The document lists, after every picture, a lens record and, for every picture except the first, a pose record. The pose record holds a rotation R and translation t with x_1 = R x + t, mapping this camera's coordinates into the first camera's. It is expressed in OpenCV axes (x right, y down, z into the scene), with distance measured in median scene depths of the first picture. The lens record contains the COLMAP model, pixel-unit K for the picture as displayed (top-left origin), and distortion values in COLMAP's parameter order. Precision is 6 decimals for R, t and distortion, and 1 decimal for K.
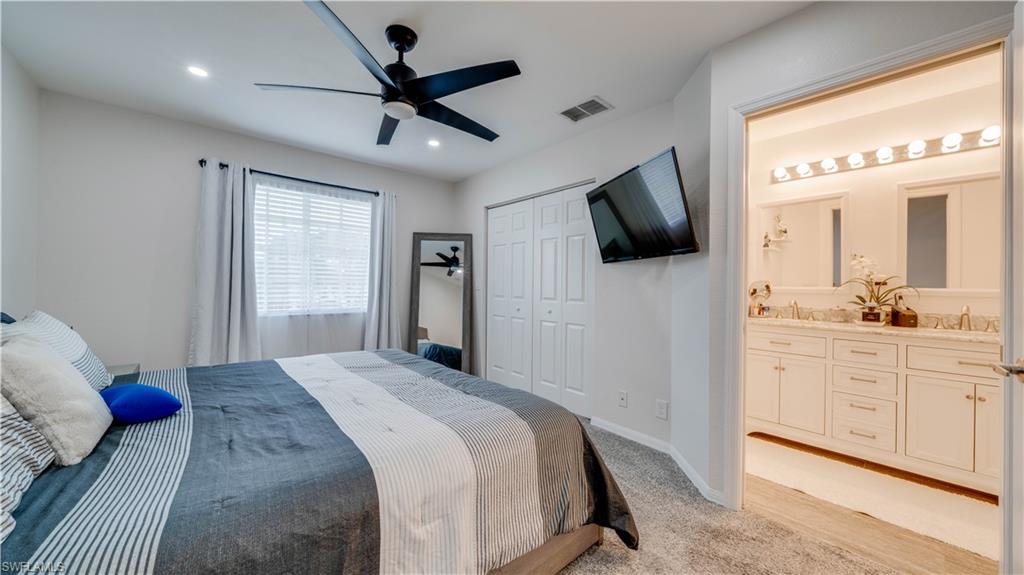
lens RADIAL K [[352.1, 0, 504.1], [0, 352.1, 276.1], [0, 0, 1]] dist [-0.000039, 0.000030]
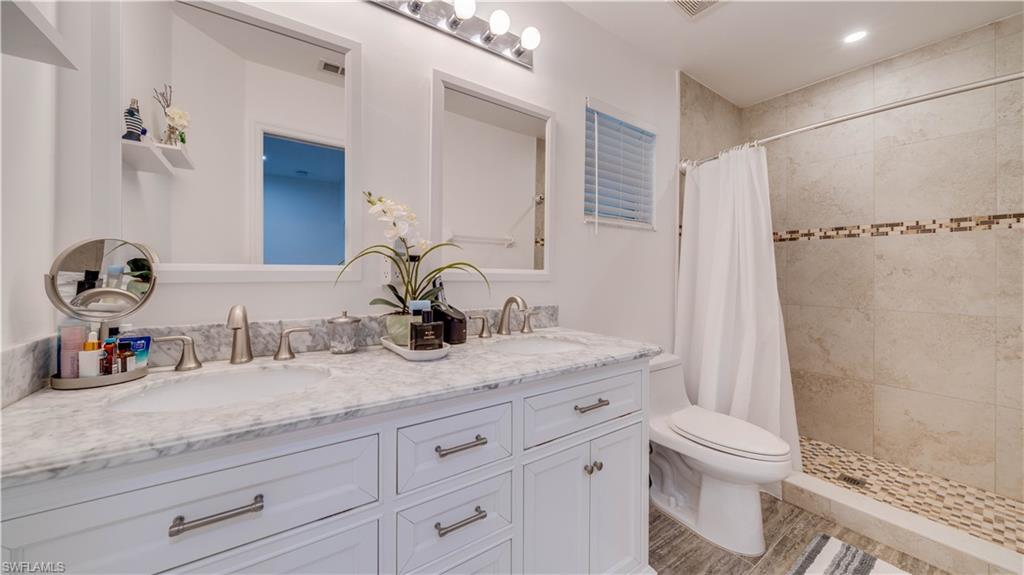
lens RADIAL K [[352.1, 0, 504.1], [0, 352.1, 276.1], [0, 0, 1]] dist [-0.000039, 0.000030]
pose [[0.092685, -0.016294, 0.995562, 0.290188], [-0.028674, 0.999408, 0.019027, 0.015966], [-0.995283, -0.030311, 0.092163, 0.402444]]
